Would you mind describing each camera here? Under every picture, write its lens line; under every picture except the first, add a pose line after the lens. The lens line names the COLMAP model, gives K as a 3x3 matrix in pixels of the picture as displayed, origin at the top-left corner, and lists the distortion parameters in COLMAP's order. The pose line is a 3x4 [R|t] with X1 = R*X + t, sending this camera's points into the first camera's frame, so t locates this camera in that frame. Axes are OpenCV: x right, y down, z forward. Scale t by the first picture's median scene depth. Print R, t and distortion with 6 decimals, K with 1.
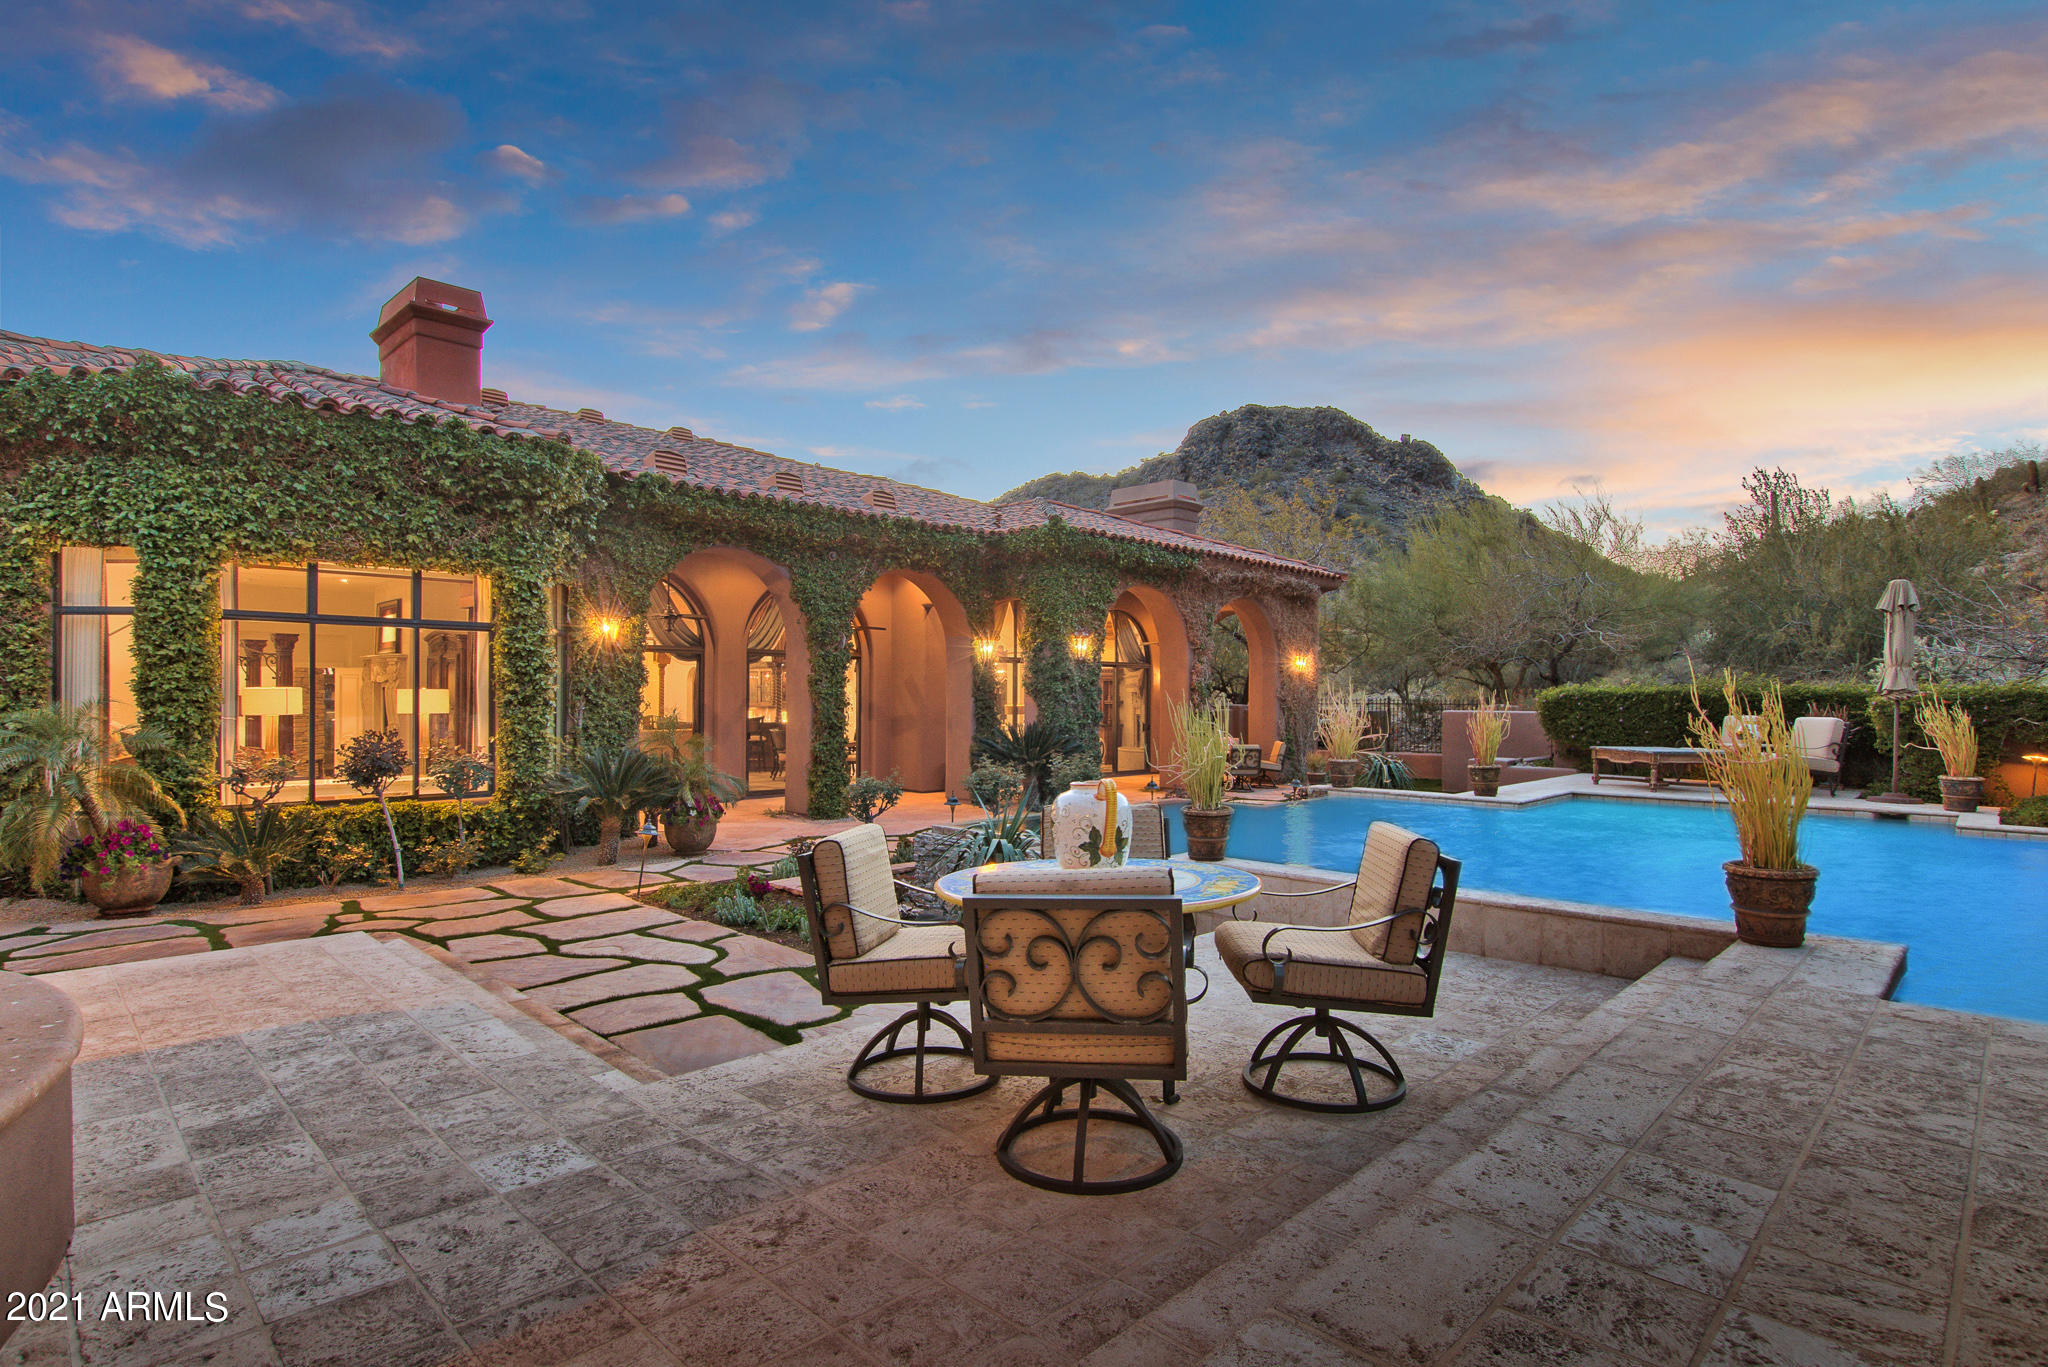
lens RADIAL K [[1040.1, 0, 1024.0], [0, 1040.1, 683.5], [0, 0, 1]] dist [-0.002152, -0.001826]
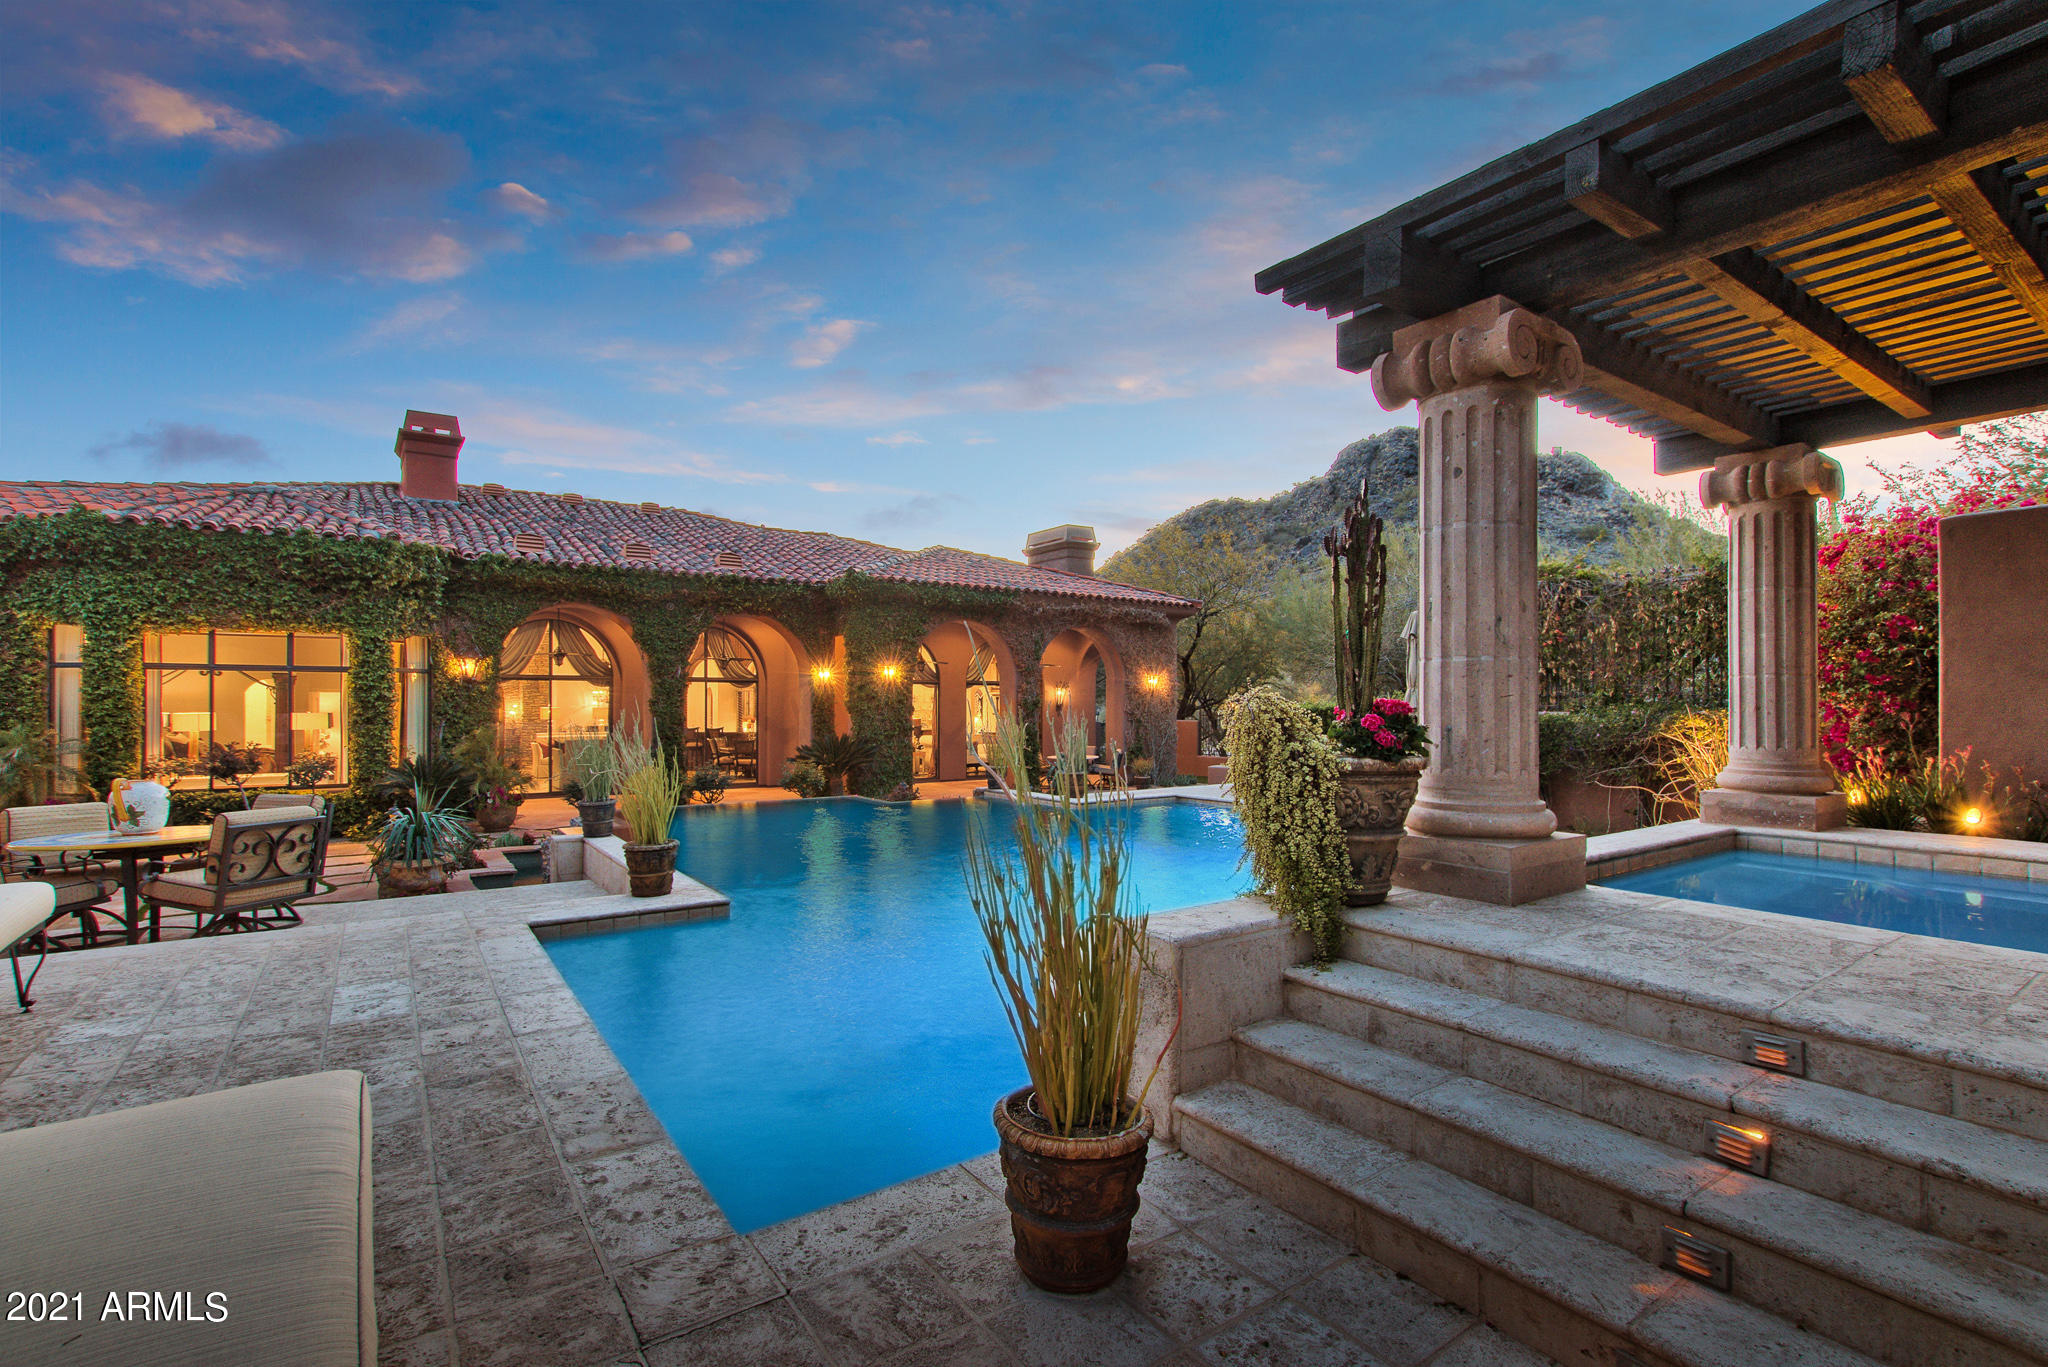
lens RADIAL K [[932.3, 0, 1024.0], [0, 932.3, 683.5], [0, 0, 1]] dist [-0.002652, 0.000430]
pose [[0.982289, -0.008838, -0.187165, 0.658410], [0.007198, 0.999930, -0.009440, -0.016185], [0.187236, 0.007925, 0.982283, -0.091959]]
